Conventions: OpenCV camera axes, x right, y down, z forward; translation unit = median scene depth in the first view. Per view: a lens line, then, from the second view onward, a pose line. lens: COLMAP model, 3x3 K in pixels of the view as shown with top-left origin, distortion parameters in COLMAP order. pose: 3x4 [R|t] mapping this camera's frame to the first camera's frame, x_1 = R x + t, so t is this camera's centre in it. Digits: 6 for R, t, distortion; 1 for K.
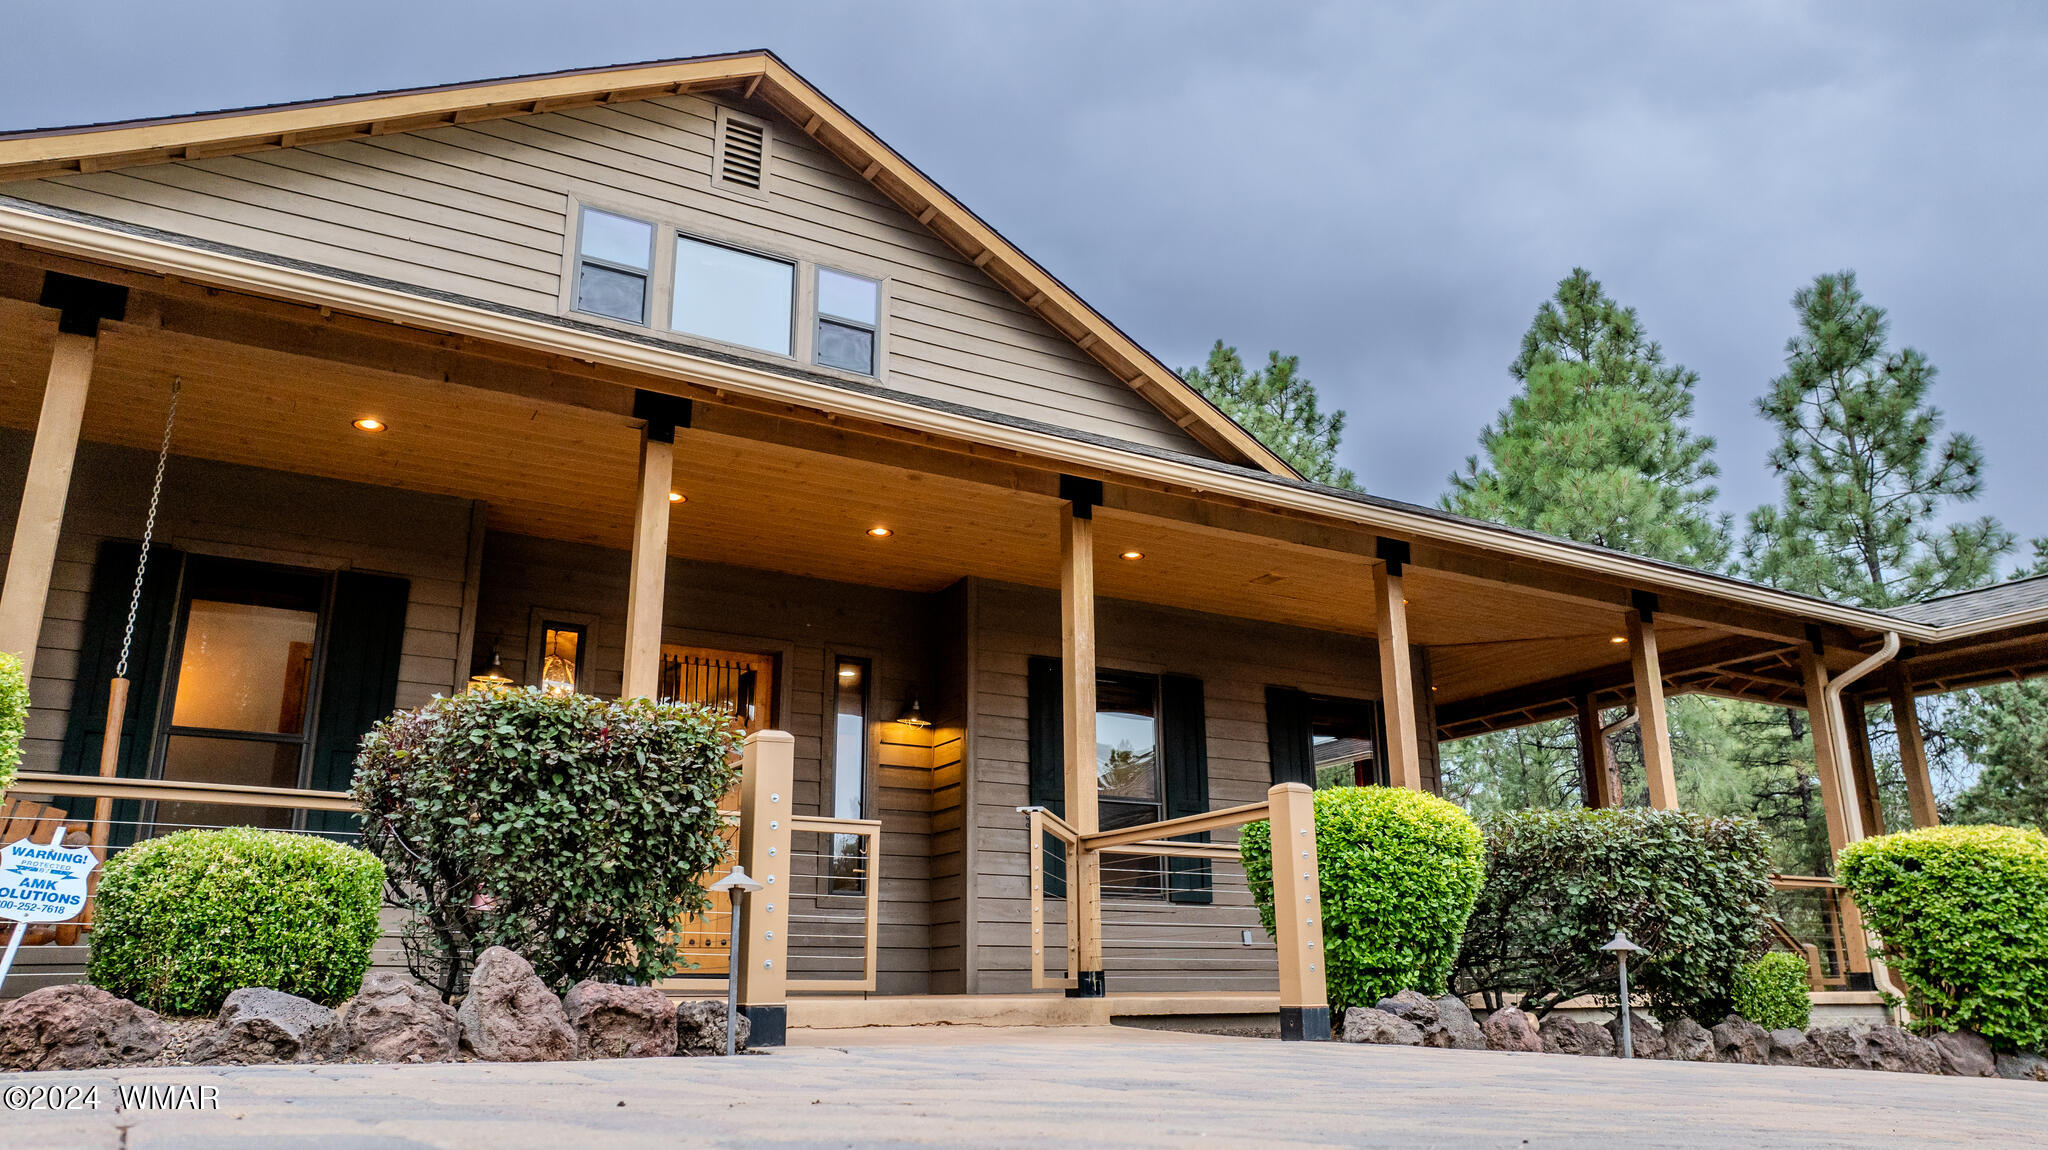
lens RADIAL K [[1451.6, 0, 1024.0], [0, 1451.6, 575.0], [0, 0, 1]] dist [-0.008079, 0.000963]
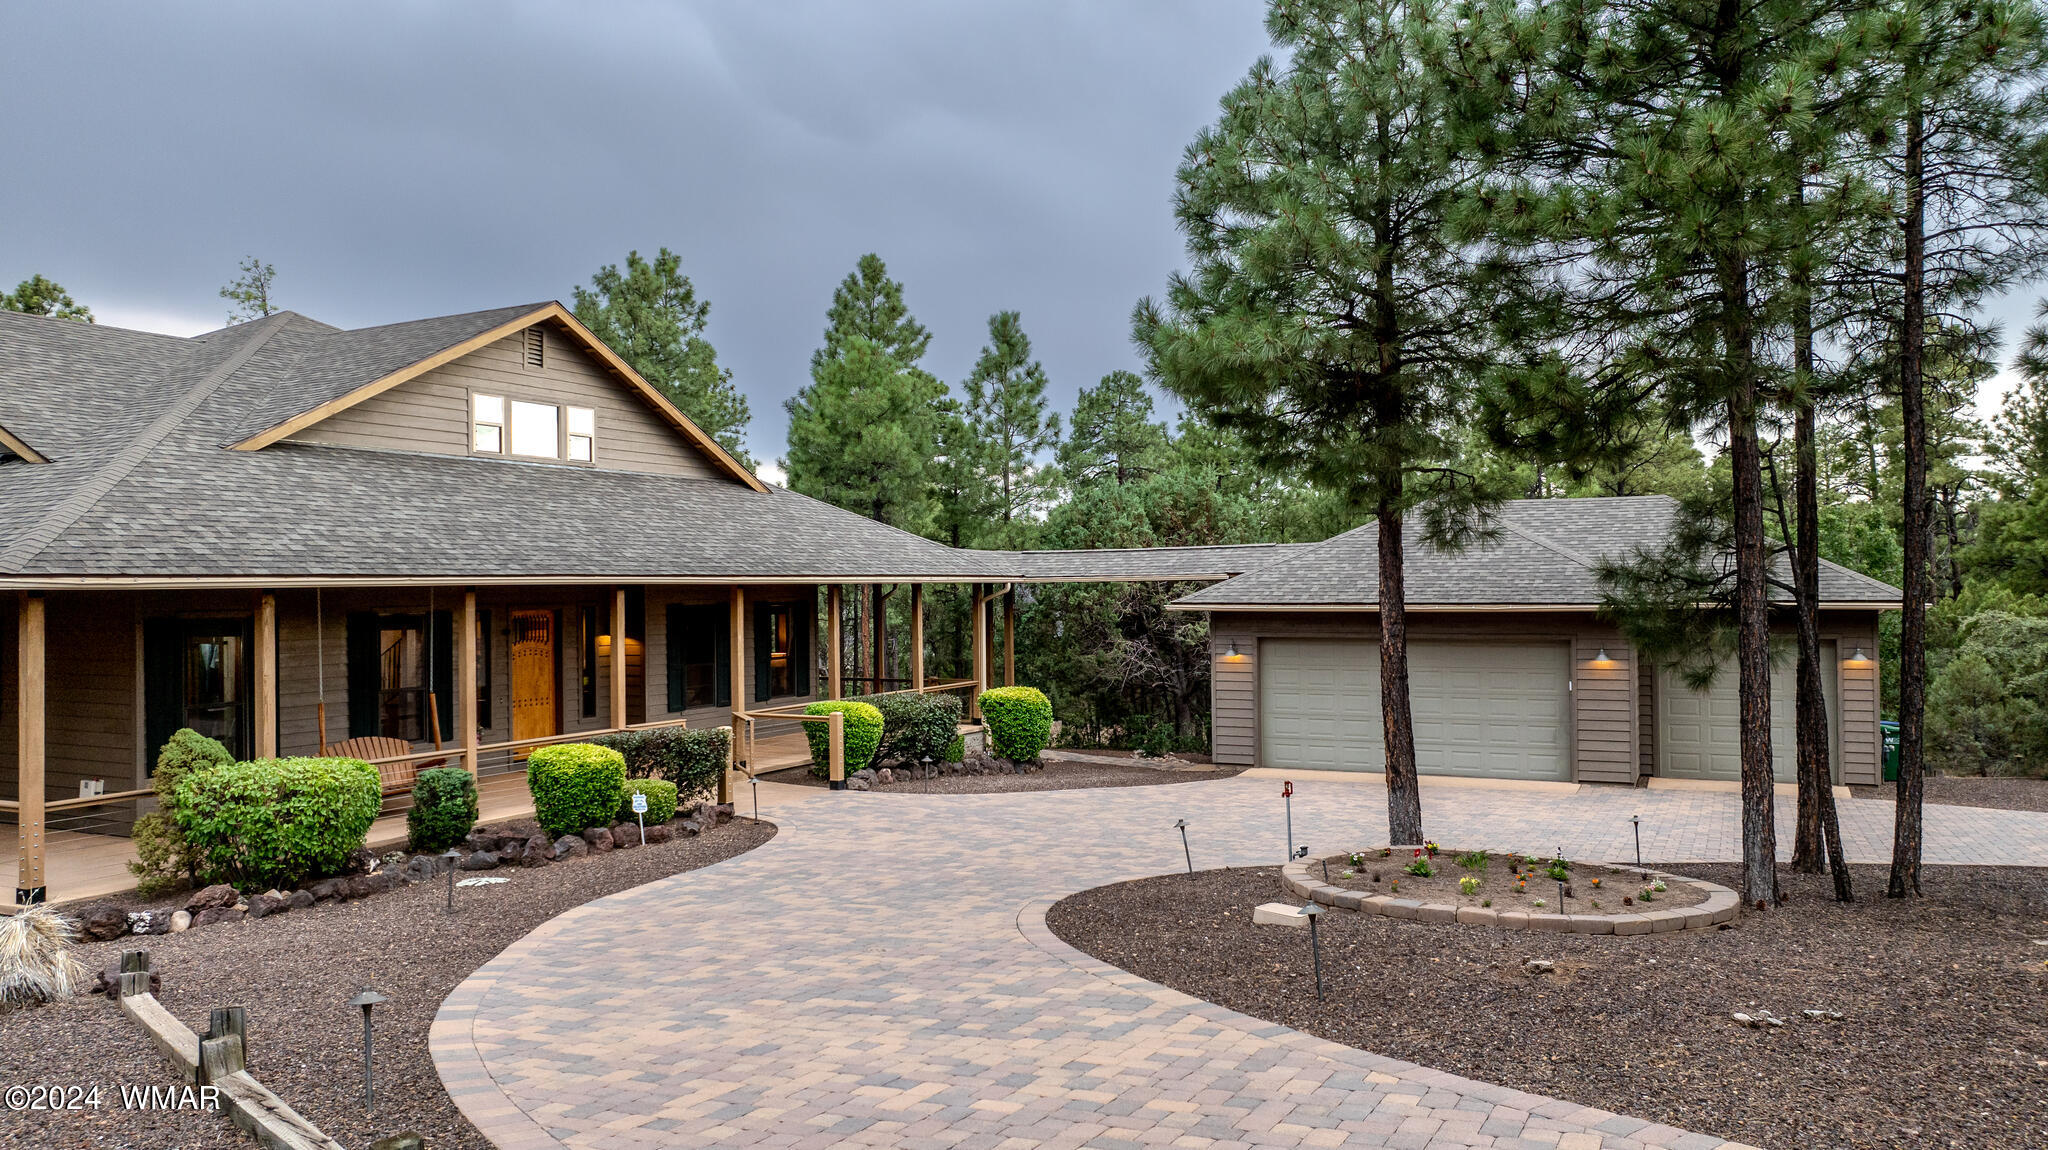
lens RADIAL K [[1470.9, 0, 1028.5], [0, 1470.9, 552.0], [0, 0, 1]] dist [-0.003102, 0.004450]
pose [[0.845313, 0.008579, 0.534203, -0.755505], [-0.147415, 0.964803, 0.217772, -0.611362], [-0.513532, -0.262835, 0.816825, -1.117777]]
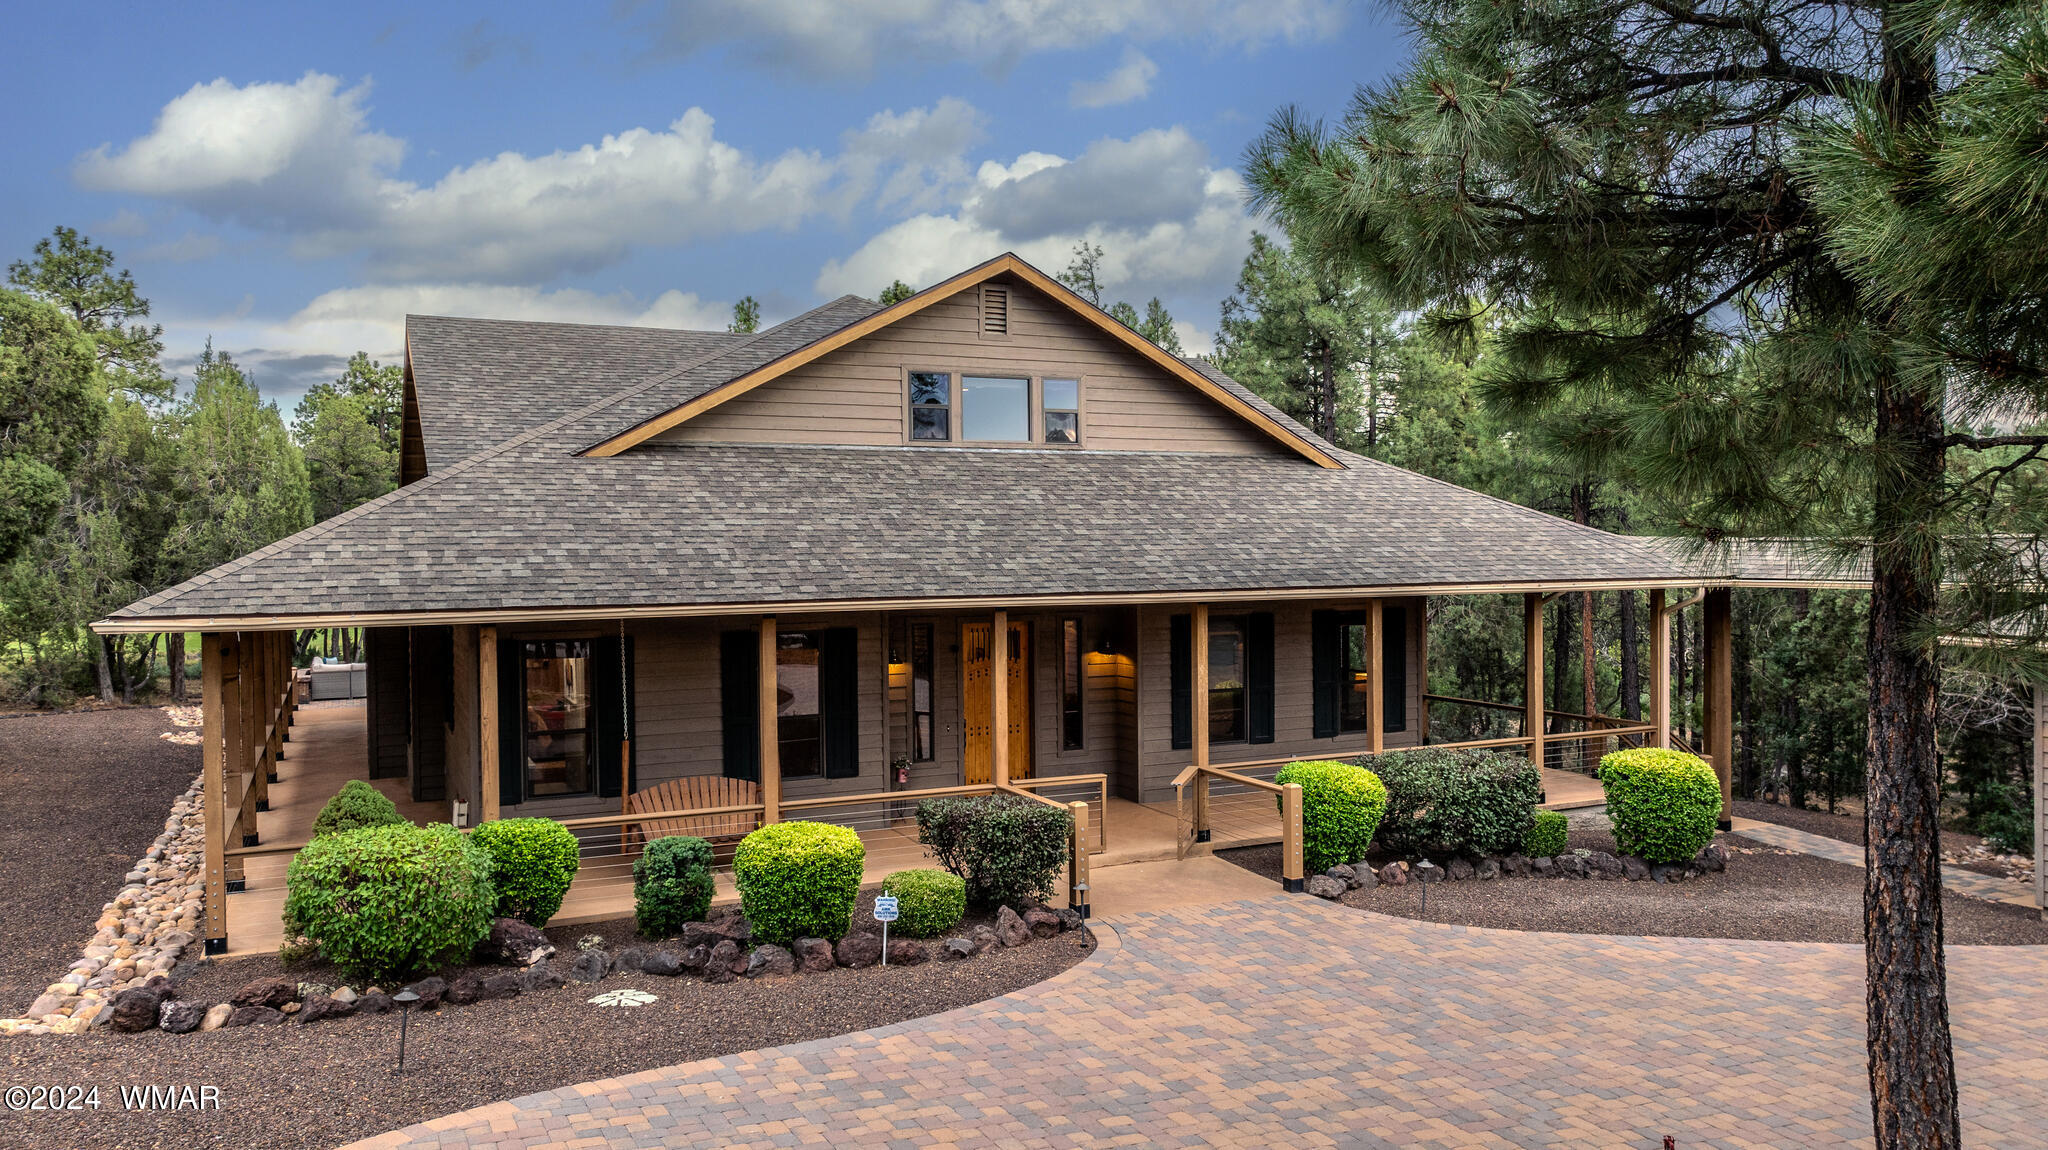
lens RADIAL K [[1470.9, 0, 1028.5], [0, 1470.9, 552.0], [0, 0, 1]] dist [-0.003102, 0.004450]
pose [[0.996850, -0.001702, -0.079288, -0.029084], [0.024790, 0.956358, 0.291144, -0.567443], [0.075332, -0.292192, 0.953388, -0.720206]]
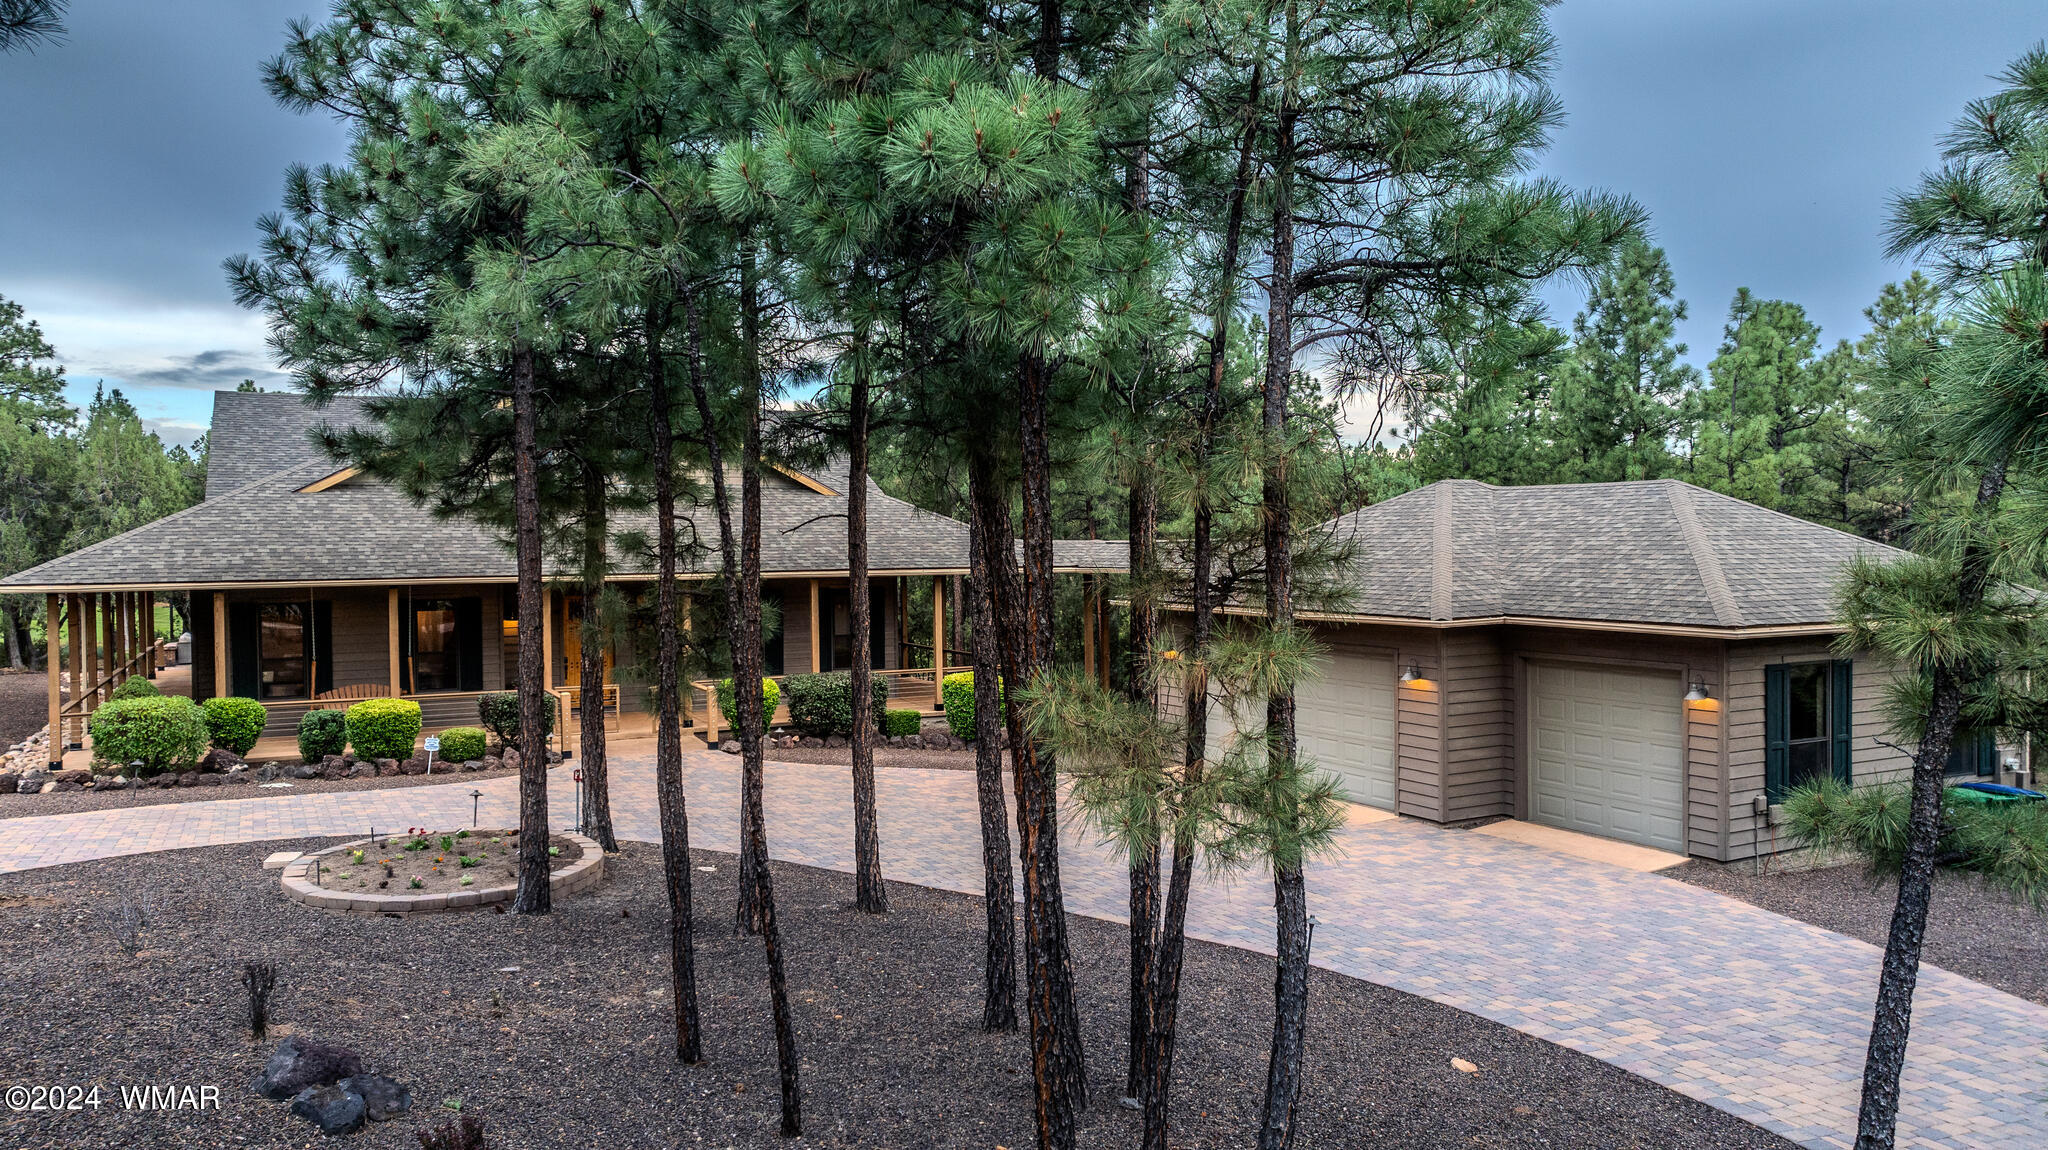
lens RADIAL K [[1485.6, 0, 1027.8], [0, 1485.6, 547.1], [0, 0, 1]] dist [-0.032343, 0.073932]
pose [[0.998681, -0.002458, -0.051283, 0.787649], [0.017216, 0.957059, 0.289380, -0.859720], [0.048370, -0.289881, 0.955840, -1.687441]]
